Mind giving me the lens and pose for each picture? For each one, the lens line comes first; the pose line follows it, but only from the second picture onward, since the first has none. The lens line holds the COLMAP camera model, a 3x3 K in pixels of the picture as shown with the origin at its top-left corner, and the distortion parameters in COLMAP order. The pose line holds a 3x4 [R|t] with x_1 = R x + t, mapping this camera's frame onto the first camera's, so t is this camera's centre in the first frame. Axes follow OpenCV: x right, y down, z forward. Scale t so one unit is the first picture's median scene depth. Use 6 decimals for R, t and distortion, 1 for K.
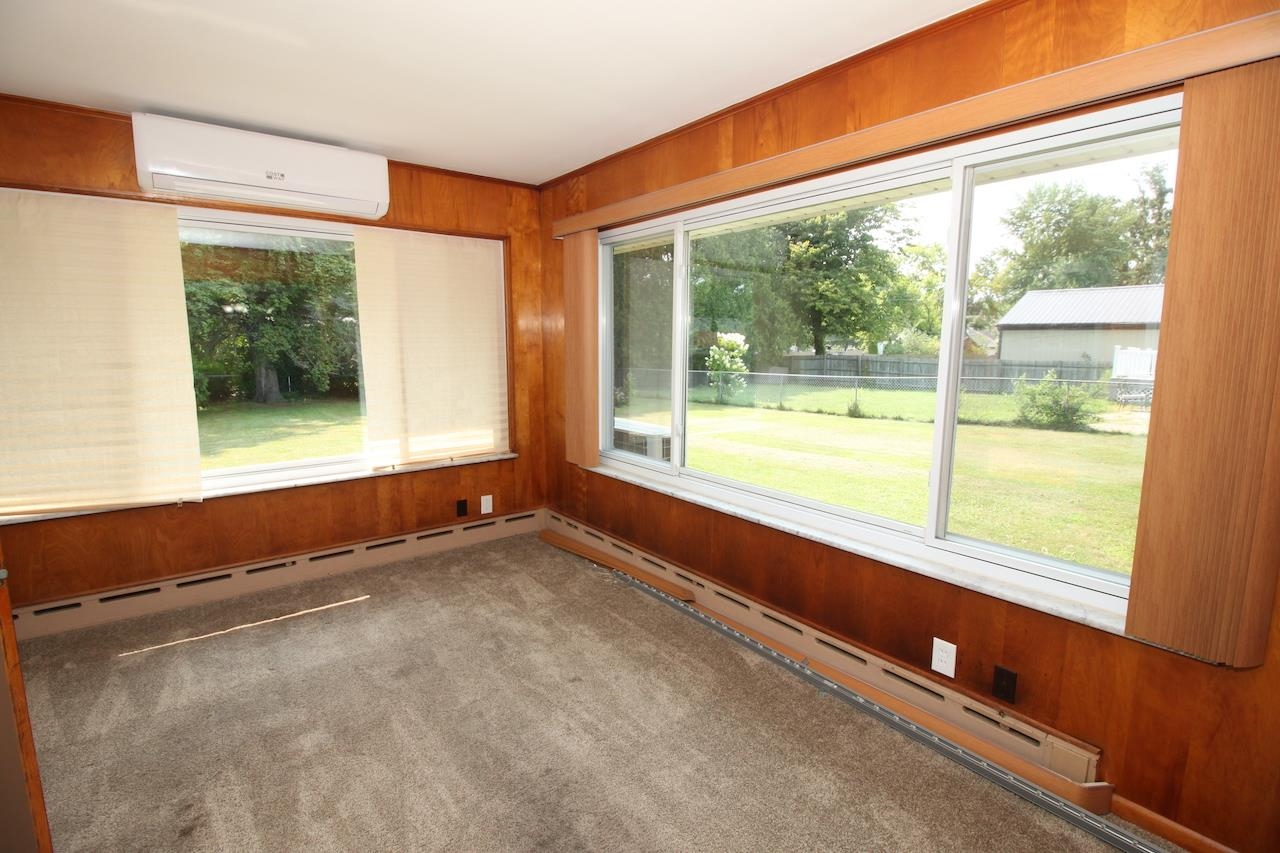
lens RADIAL K [[590.2, 0, 645.1], [0, 590.2, 424.4], [0, 0, 1]] dist [-0.000937, -0.014241]
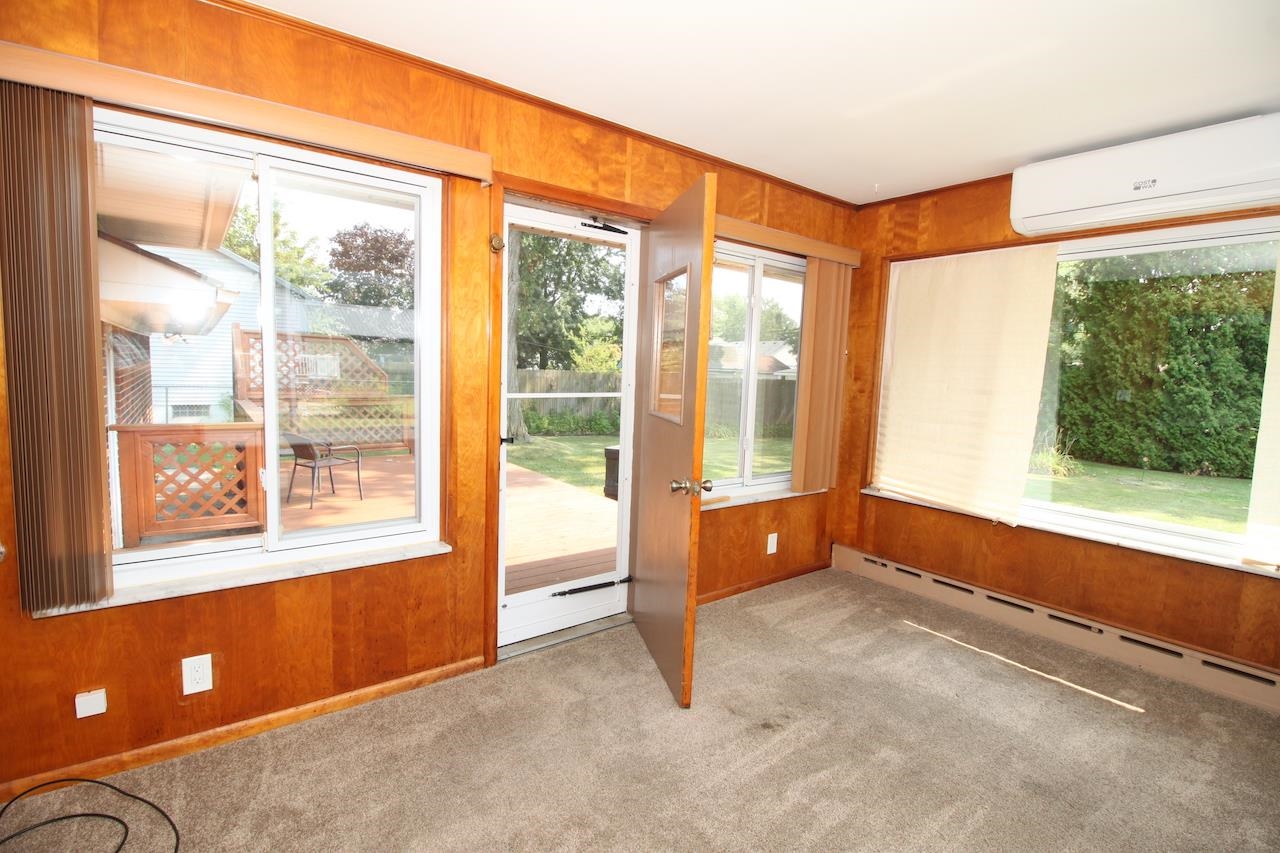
lens RADIAL K [[588.4, 0, 640.0], [0, 588.4, 426.5], [0, 0, 1]] dist [-0.000529, -0.014663]
pose [[-0.033933, 0.095617, -0.994840, 0.277697], [-0.168296, 0.980652, 0.099994, -0.034140], [0.985152, 0.170820, -0.017184, 0.341258]]
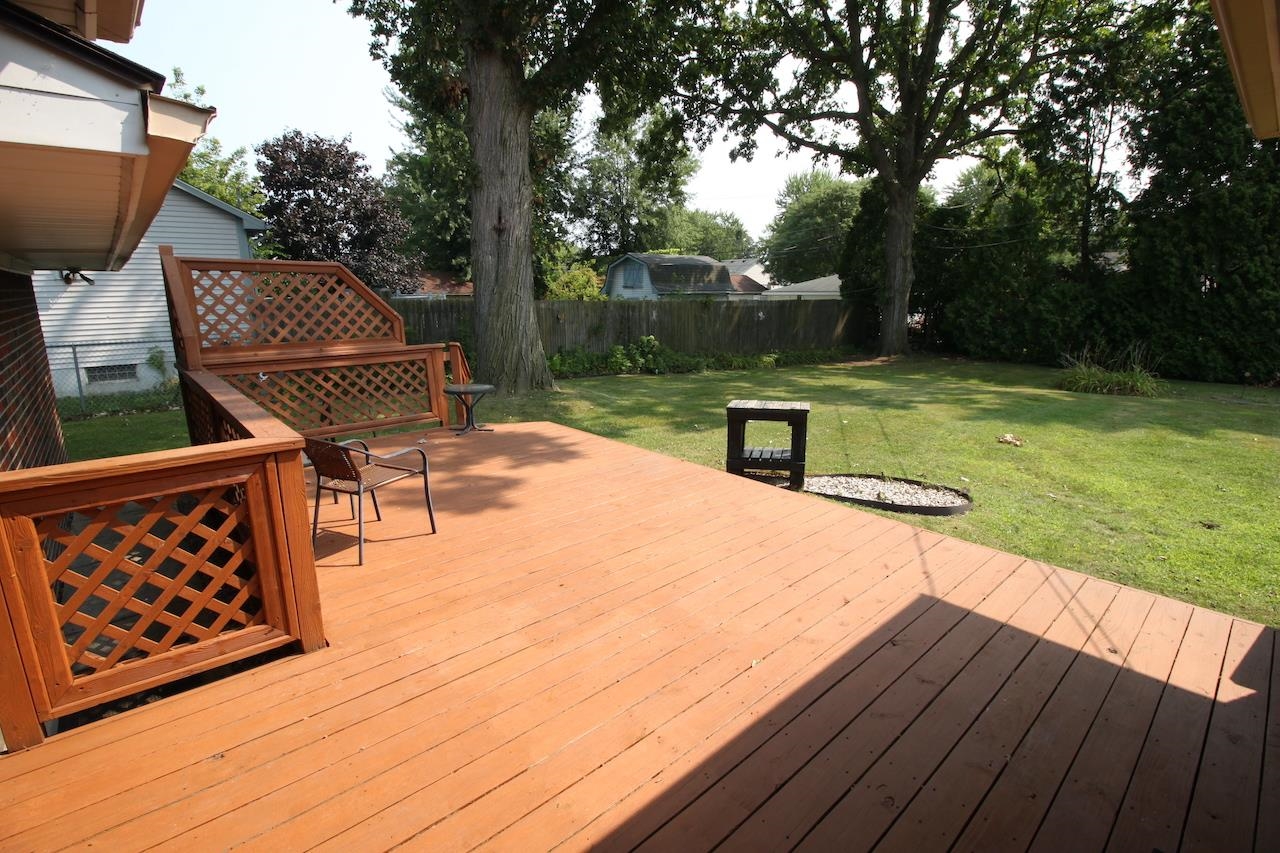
lens RADIAL K [[590.2, 0, 645.1], [0, 590.2, 424.4], [0, 0, 1]] dist [-0.000937, -0.014241]
pose [[0.052911, 0.214546, -0.975280, 0.150526], [-0.128083, 0.970039, 0.206444, -0.020473], [0.990351, 0.113994, 0.078806, 0.239832]]
